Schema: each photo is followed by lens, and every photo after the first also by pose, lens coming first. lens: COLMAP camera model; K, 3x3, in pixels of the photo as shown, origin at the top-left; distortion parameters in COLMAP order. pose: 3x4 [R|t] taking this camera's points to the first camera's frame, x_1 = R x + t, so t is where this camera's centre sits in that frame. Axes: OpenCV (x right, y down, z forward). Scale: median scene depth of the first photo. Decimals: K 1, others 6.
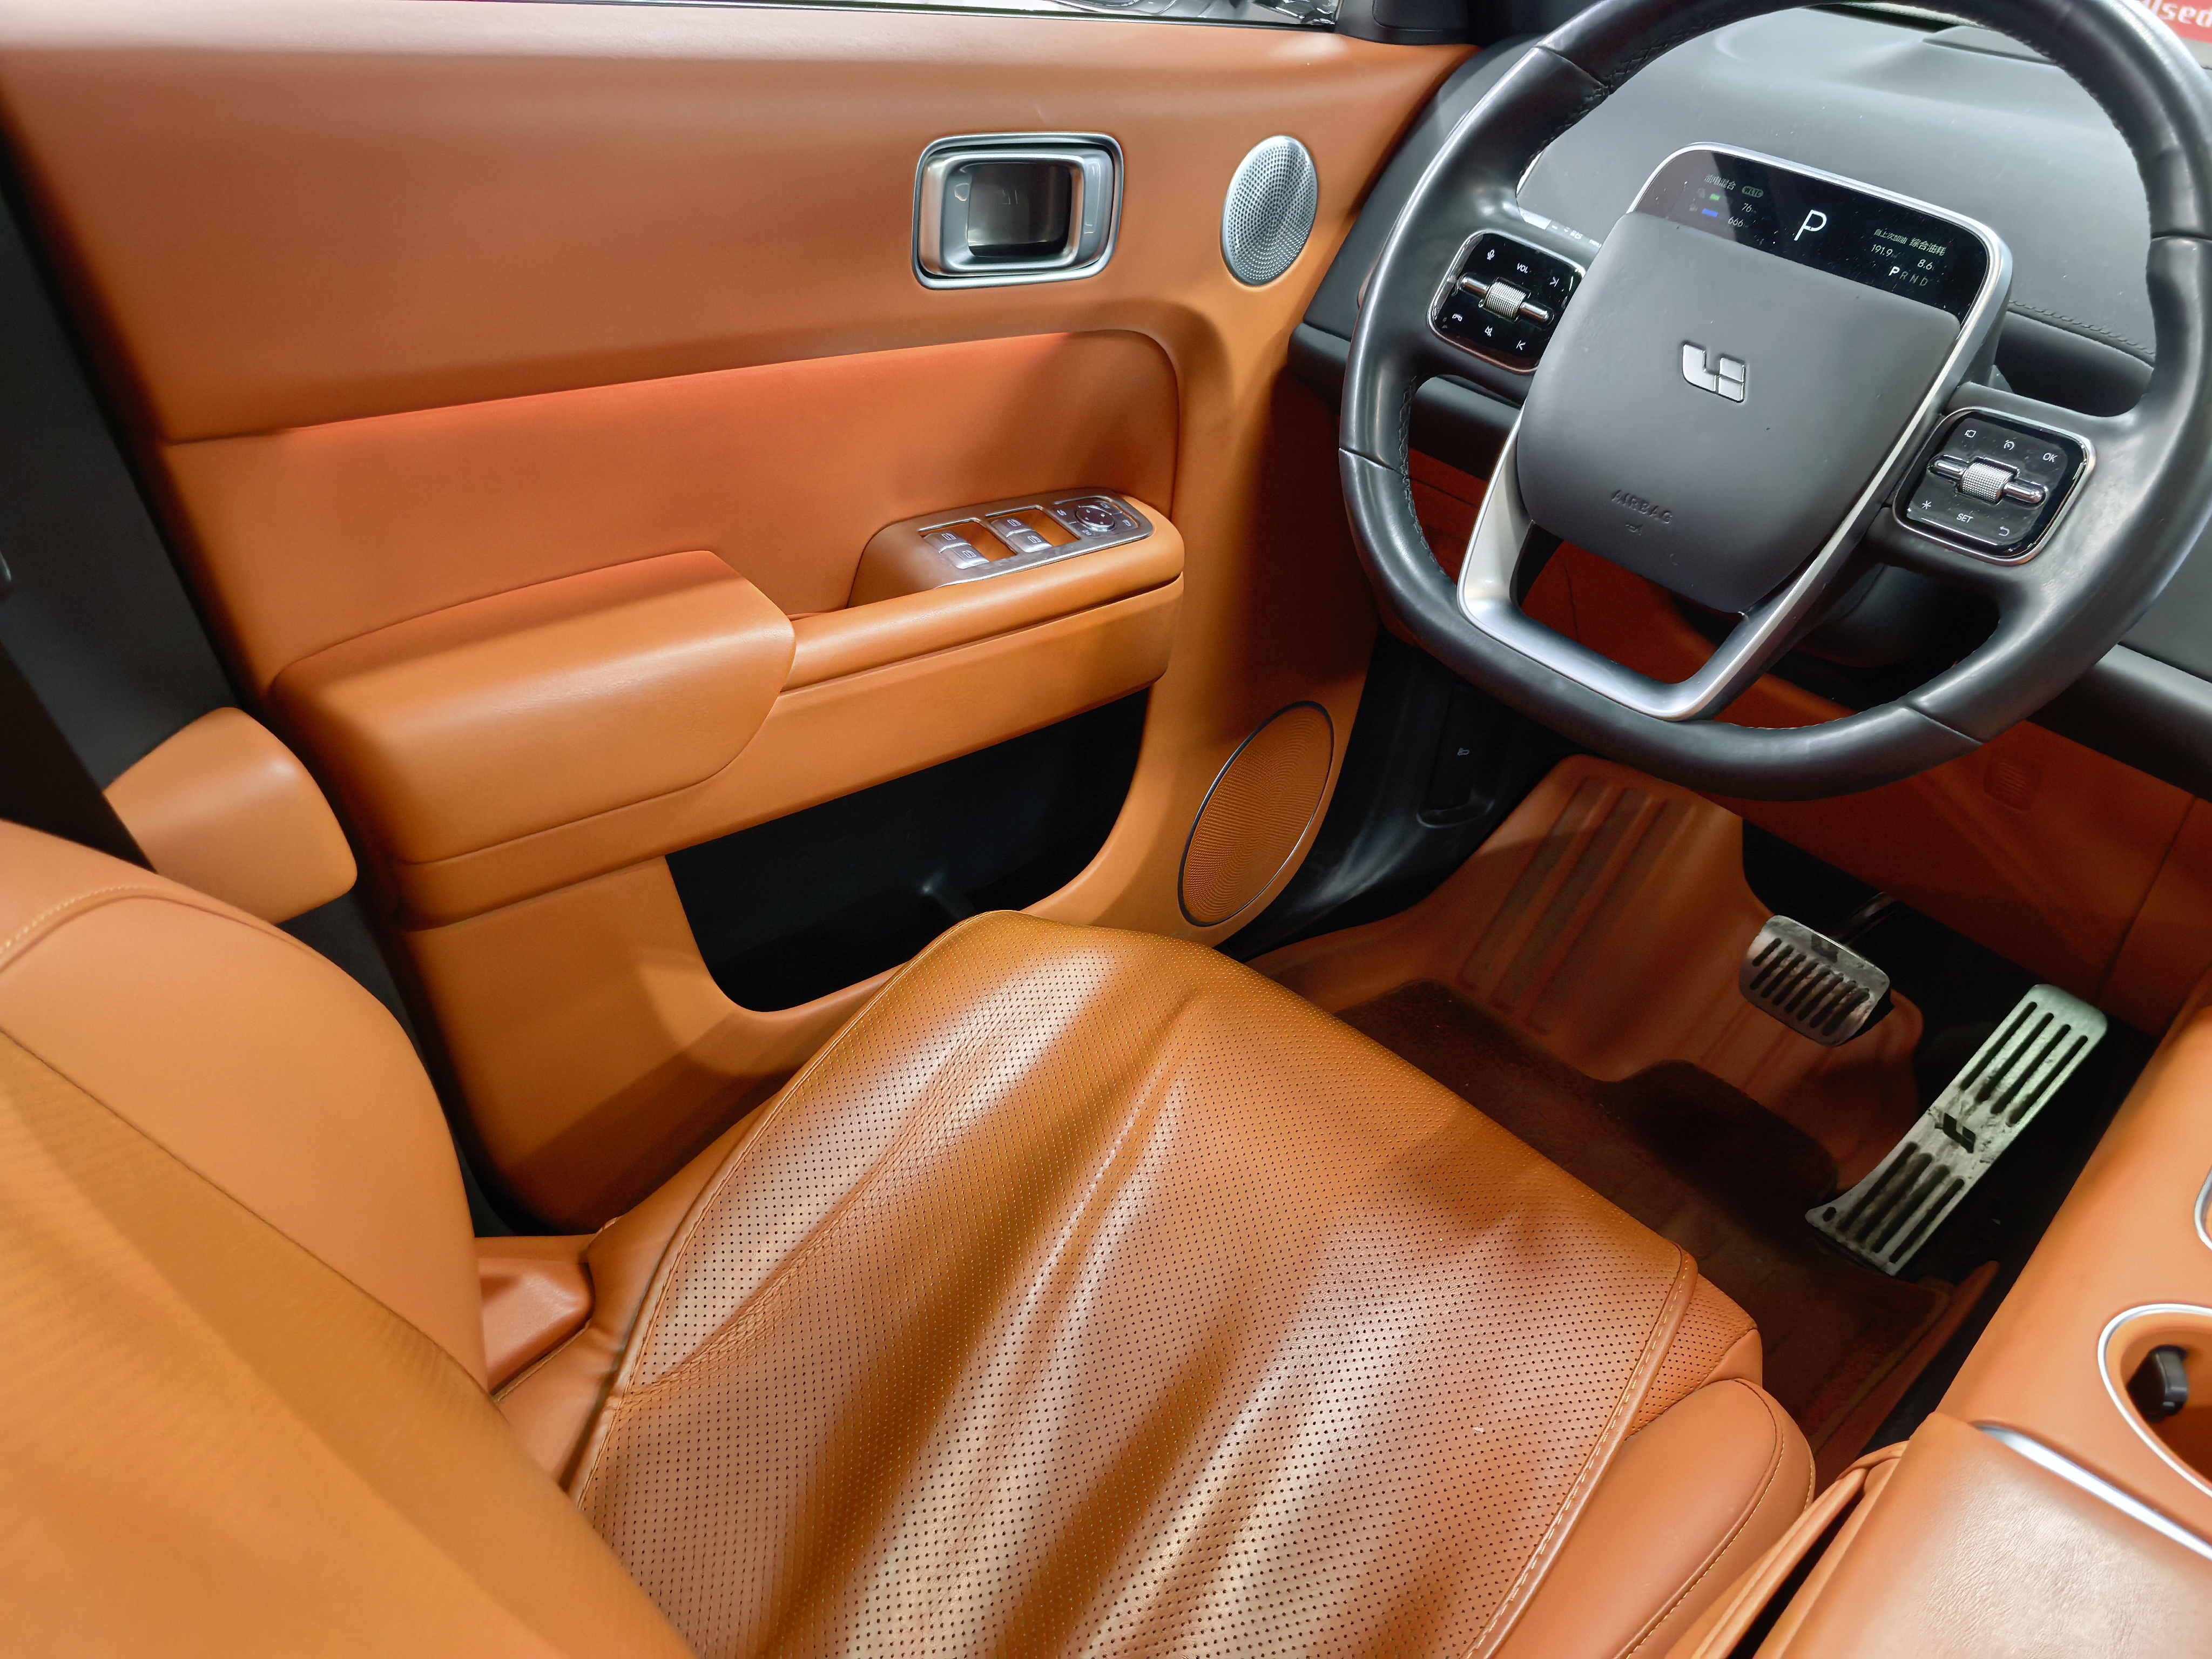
lens RADIAL K [[1640.4, 0, 1093.6], [0, 1640.4, 837.0], [0, 0, 1]] dist [0.034153, -0.056930]
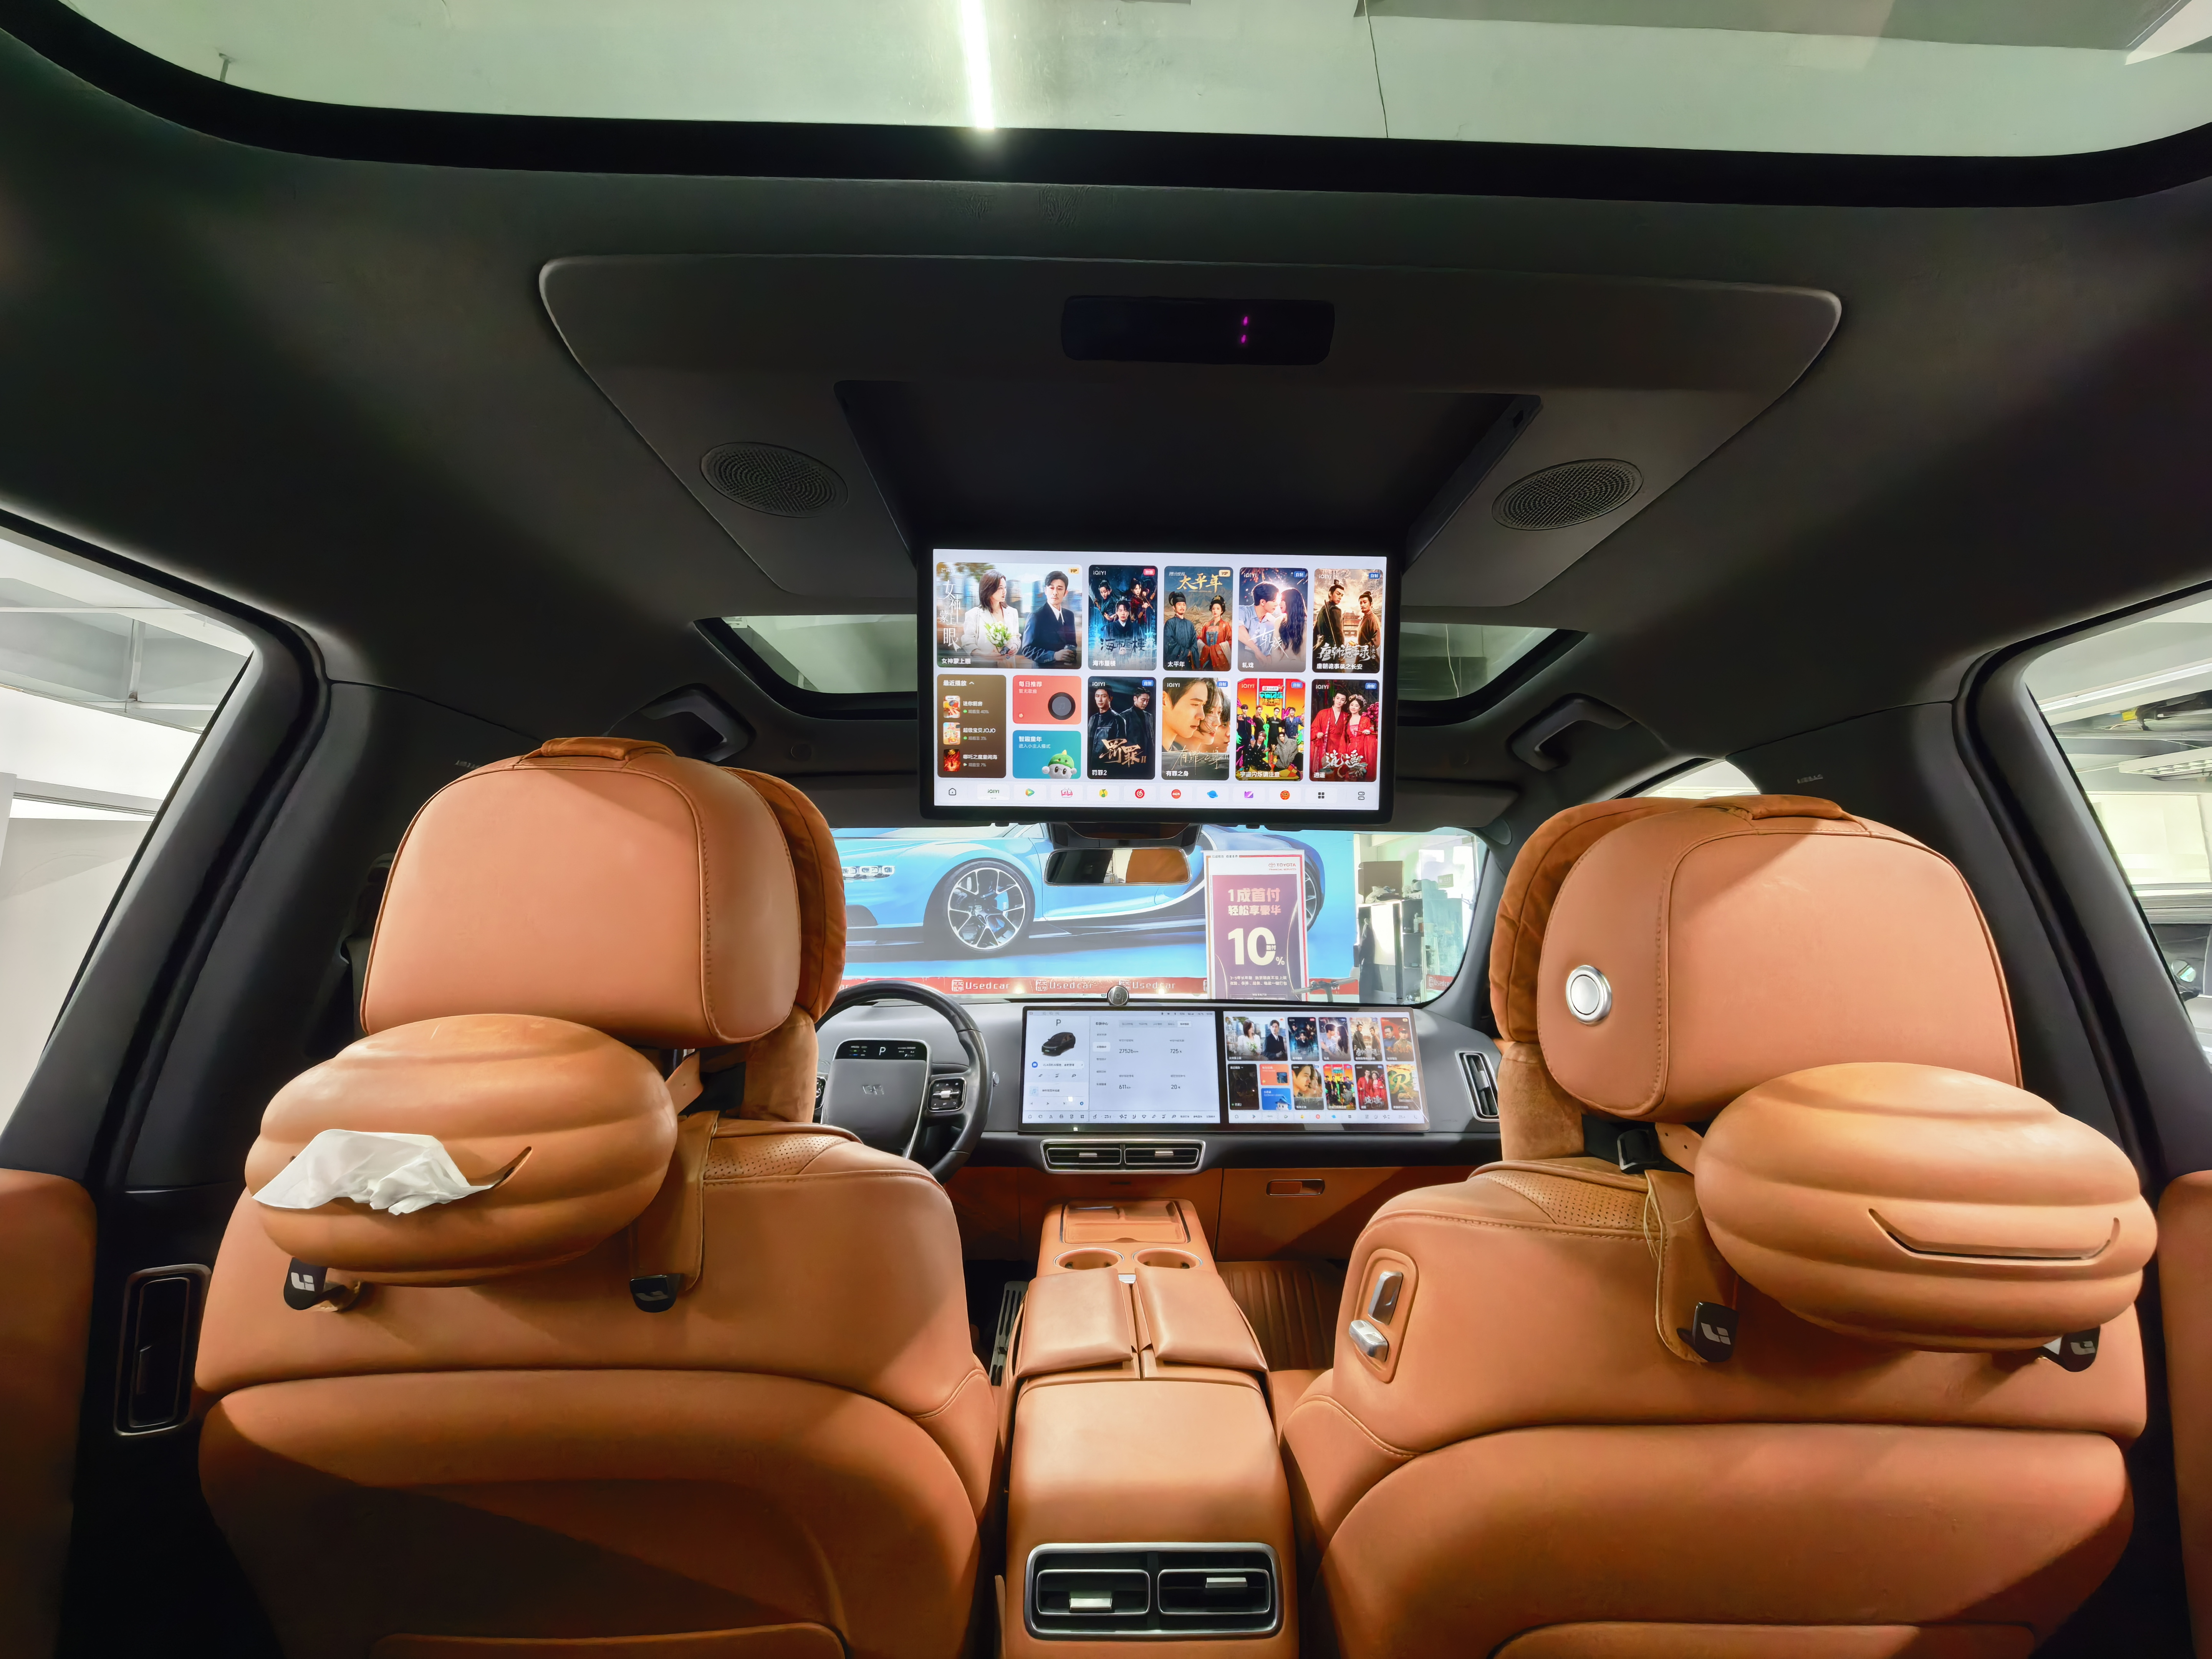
lens RADIAL K [[863.0, 0, 1116.2], [0, 863.0, 820.8], [0, 0, 1]] dist [0.001855, 0.000065]
pose [[0.685964, -0.018604, 0.727398, -0.612177], [0.475749, 0.767863, -0.429011, 0.328291], [-0.550560, 0.640344, 0.535577, -0.703455]]
